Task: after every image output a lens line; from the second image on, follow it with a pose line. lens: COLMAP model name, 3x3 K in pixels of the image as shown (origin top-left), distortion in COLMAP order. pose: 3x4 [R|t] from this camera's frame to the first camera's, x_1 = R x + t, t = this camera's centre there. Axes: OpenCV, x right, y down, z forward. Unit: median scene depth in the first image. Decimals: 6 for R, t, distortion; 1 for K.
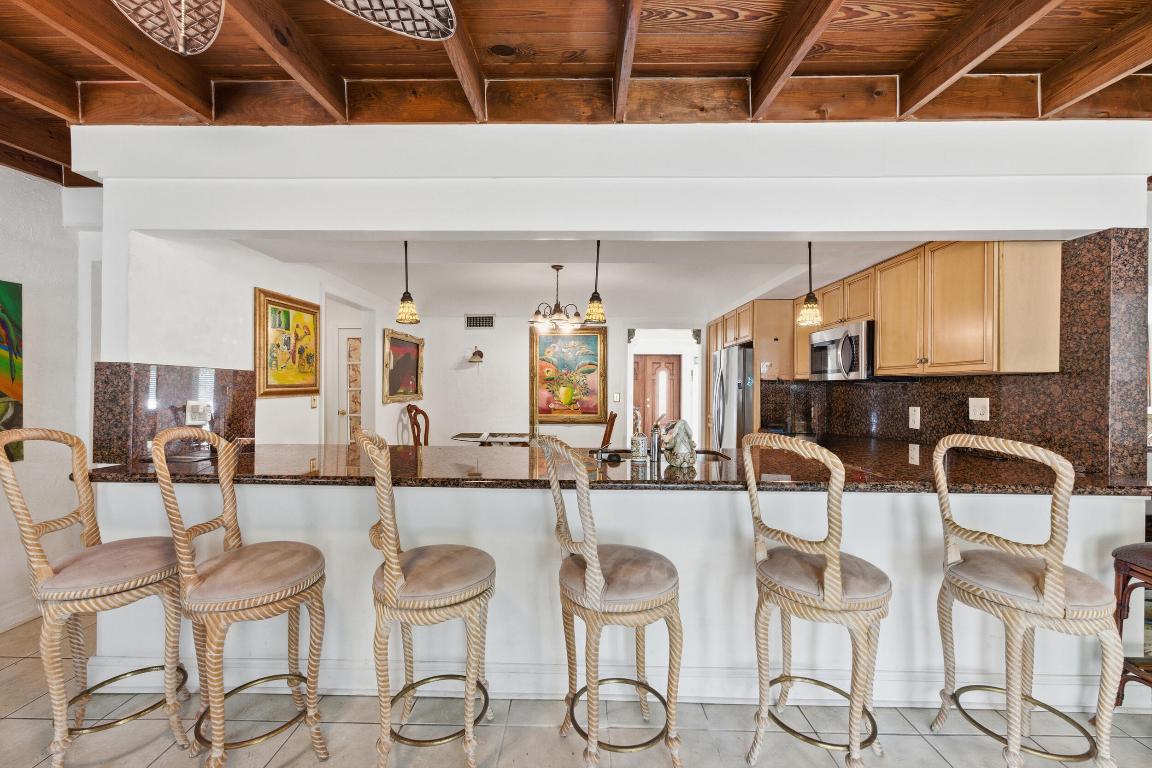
lens RADIAL K [[477.6, 0, 570.2], [0, 477.6, 385.8], [0, 0, 1]] dist [-0.002080, 0.002126]
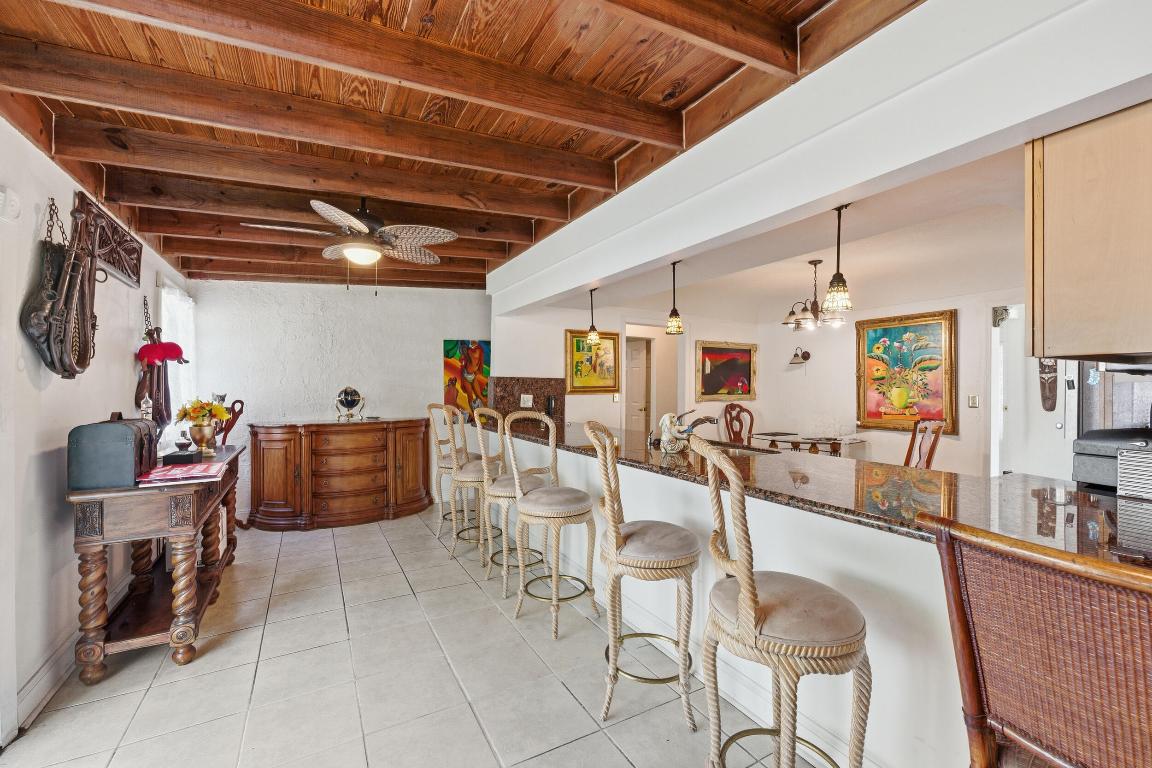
lens RADIAL K [[477.6, 0, 582.0], [0, 477.6, 385.3], [0, 0, 1]] dist [-0.002080, 0.002126]
pose [[0.537602, -0.006893, -0.843170, 0.671727], [0.002148, 0.999975, -0.006805, 0.004117], [0.843196, 0.001847, 0.537603, 0.121280]]
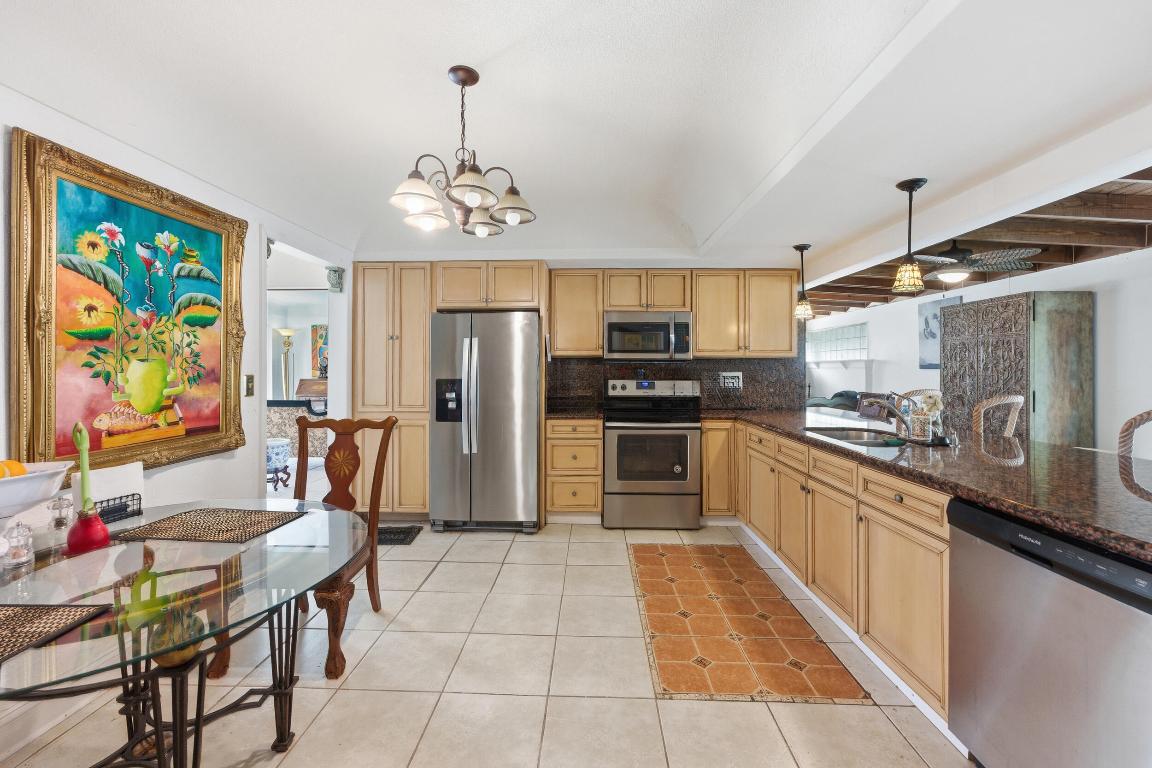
lens RADIAL K [[477.6, 0, 566.9], [0, 477.6, 366.9], [0, 0, 1]] dist [-0.002080, 0.002126]
pose [[0.010643, -0.003986, 0.999935, -0.575215], [-0.009106, 0.999950, 0.004083, 0.003104], [-0.999902, -0.009149, 0.010607, 1.170249]]
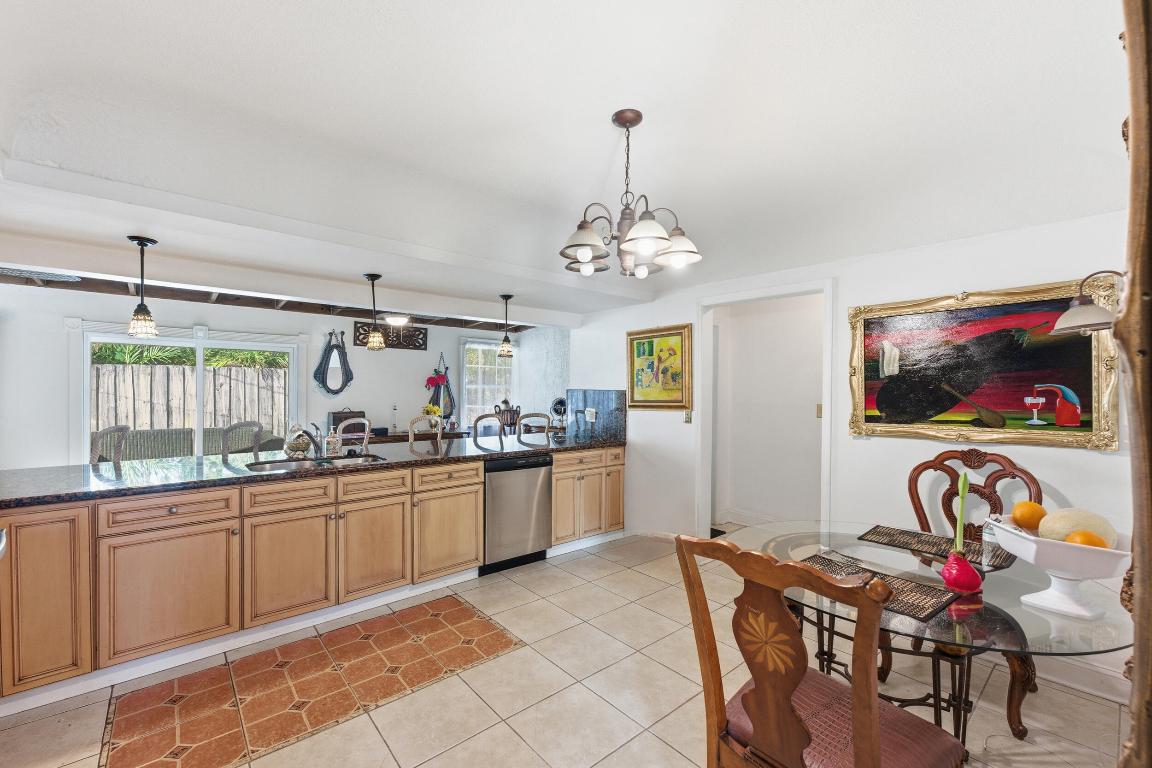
lens RADIAL K [[477.6, 0, 577.4], [0, 477.6, 391.4], [0, 0, 1]] dist [-0.002080, 0.002126]
pose [[-0.729750, -0.006507, -0.683683, 0.364015], [-0.005644, 0.999978, -0.003494, -0.018144], [0.683690, 0.001309, -0.729771, 1.645077]]
